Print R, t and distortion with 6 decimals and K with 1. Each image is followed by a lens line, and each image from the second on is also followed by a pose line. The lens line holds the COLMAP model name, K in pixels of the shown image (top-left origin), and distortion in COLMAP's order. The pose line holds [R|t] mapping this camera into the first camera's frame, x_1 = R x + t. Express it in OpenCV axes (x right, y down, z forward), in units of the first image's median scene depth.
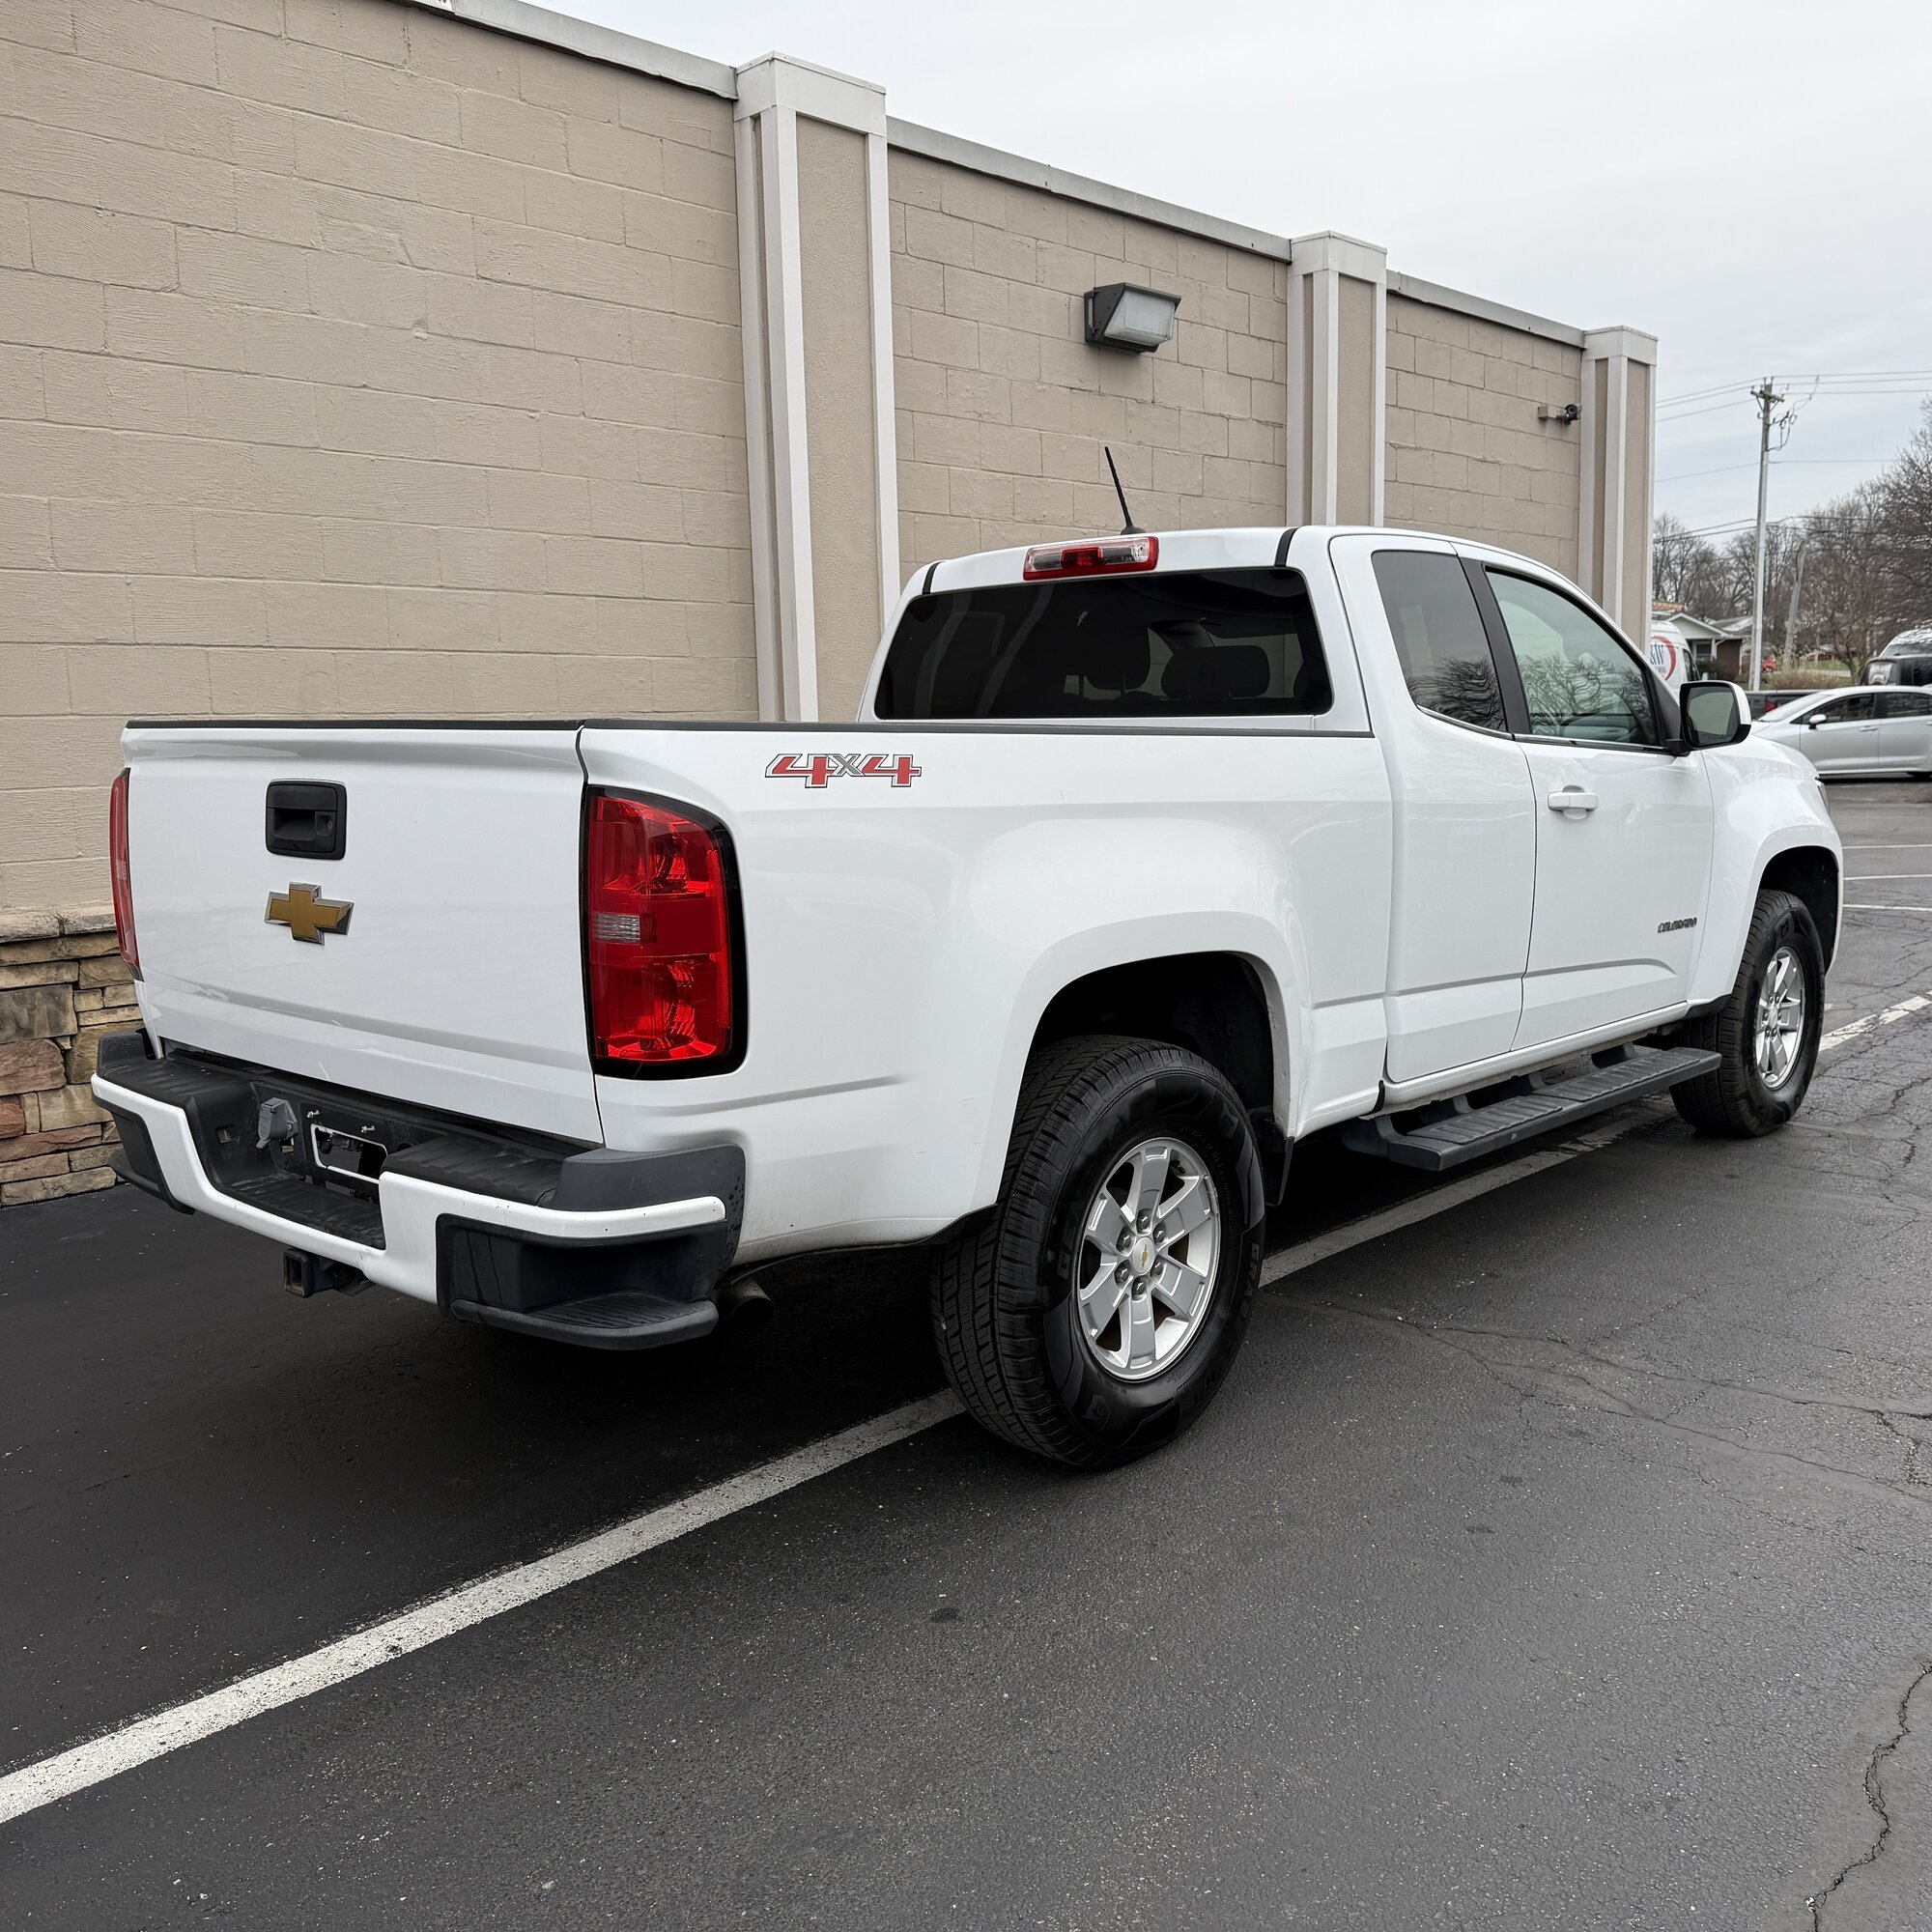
lens RADIAL K [[1782.5, 0, 943.5], [0, 1782.5, 946.7], [0, 0, 1]] dist [0.217976, -0.475016]
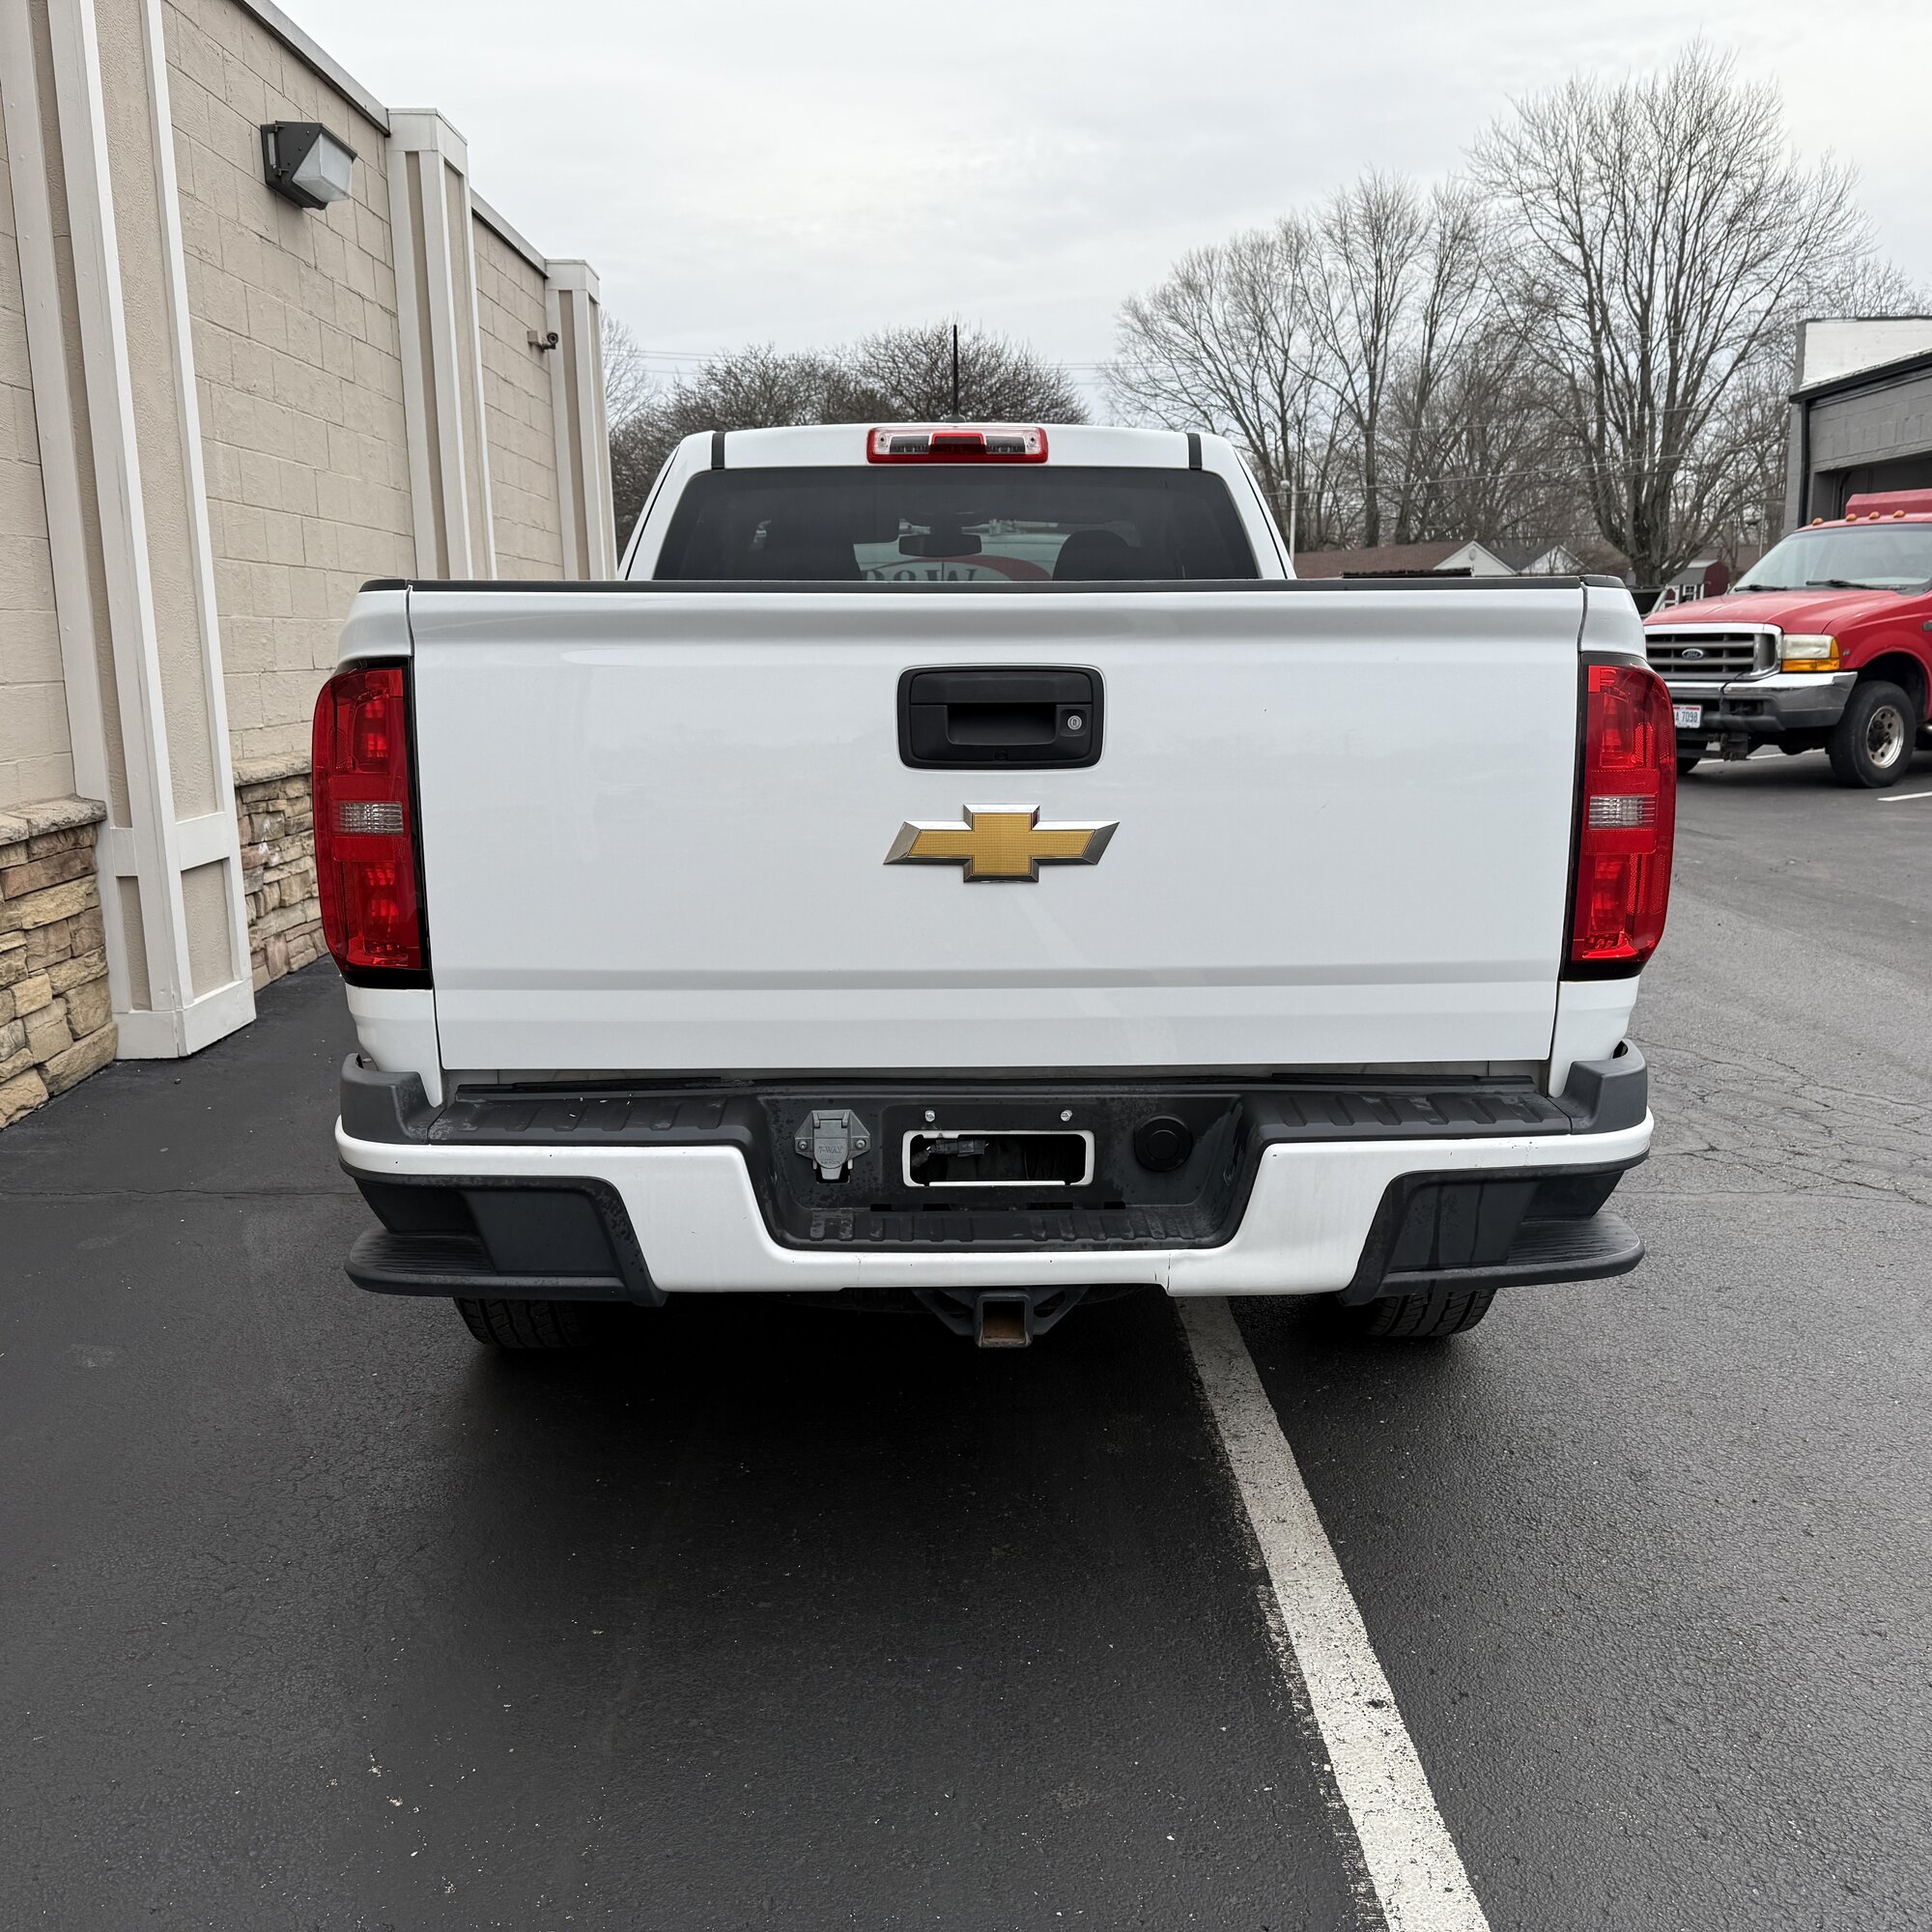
lens RADIAL K [[1798.5, 0, 966.0], [0, 1798.5, 966.0], [0, 0, 1]] dist [0.160168, -0.322424]
pose [[0.711466, -0.112653, 0.693632, -0.551194], [0.085489, 0.993611, 0.073685, -0.015288], [-0.697501, 0.006874, 0.716551, 0.298618]]
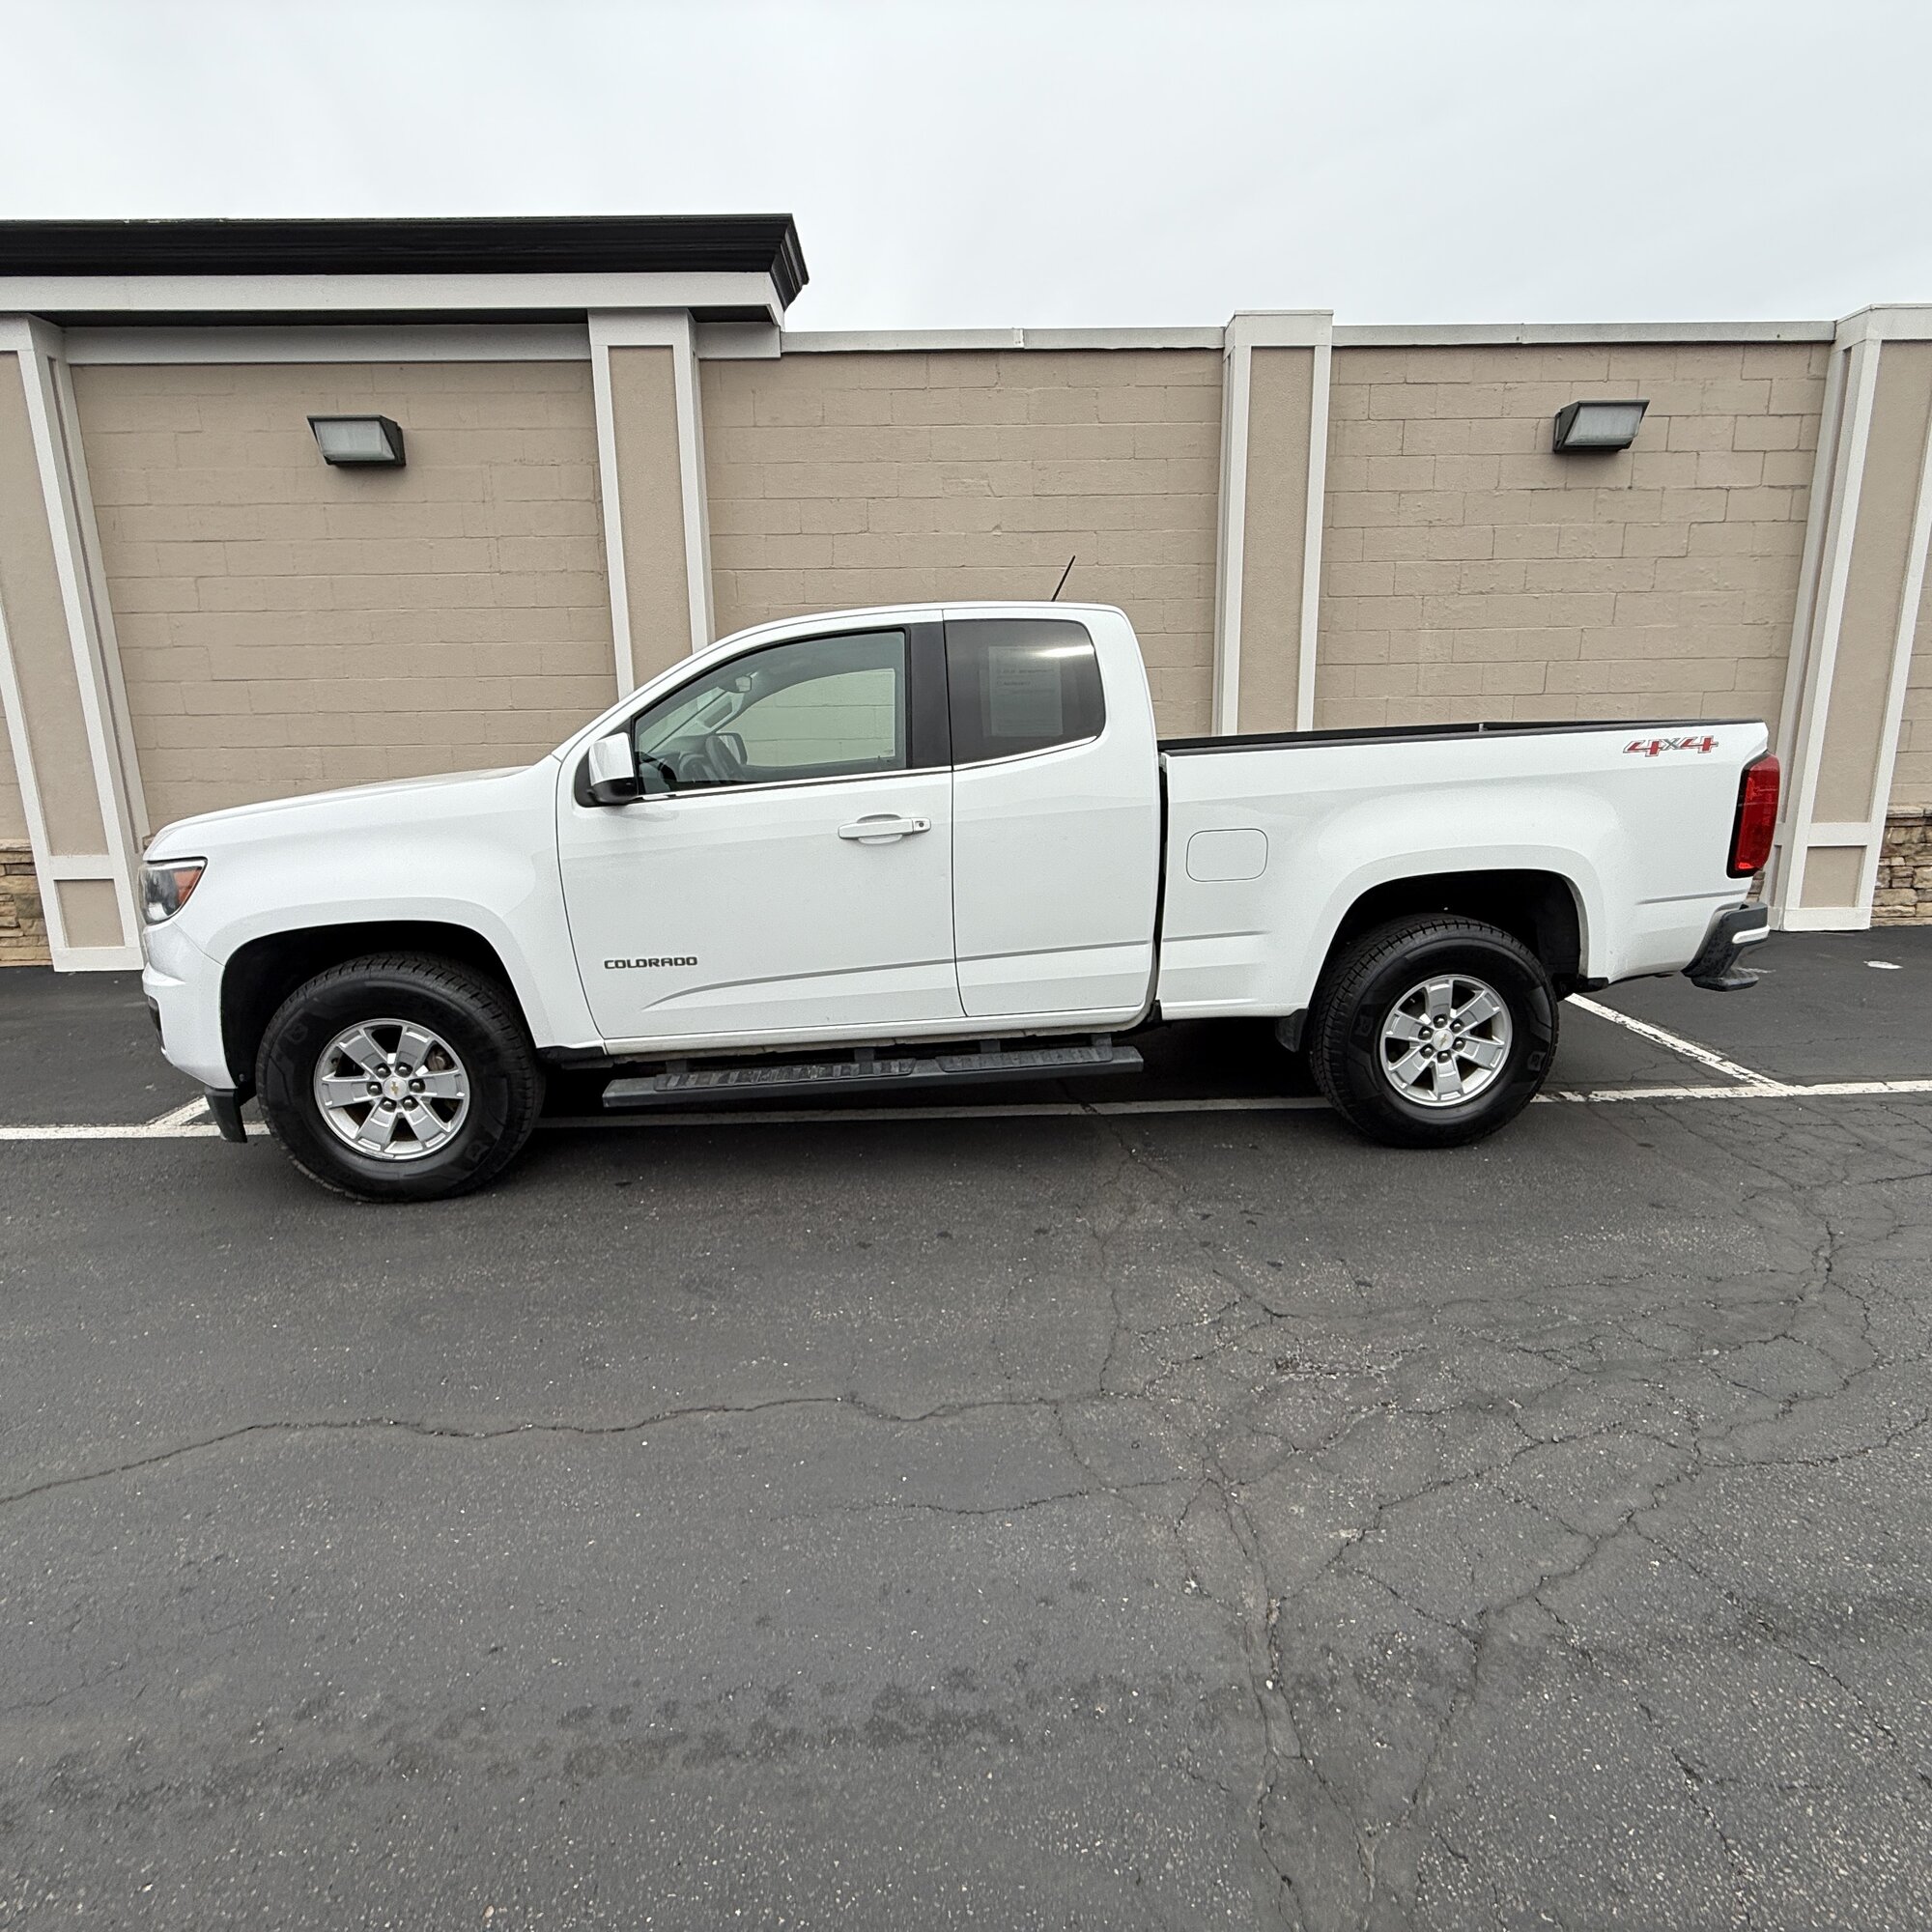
lens RADIAL K [[1020.3, 0, 966.0], [0, 1020.3, 966.0], [0, 0, 1]] dist [0.001923, -0.000970]
pose [[0.710546, 0.153380, -0.686731, 0.597754], [-0.085975, 0.987566, 0.131614, -0.037445], [0.698379, -0.034476, 0.714898, 0.259019]]
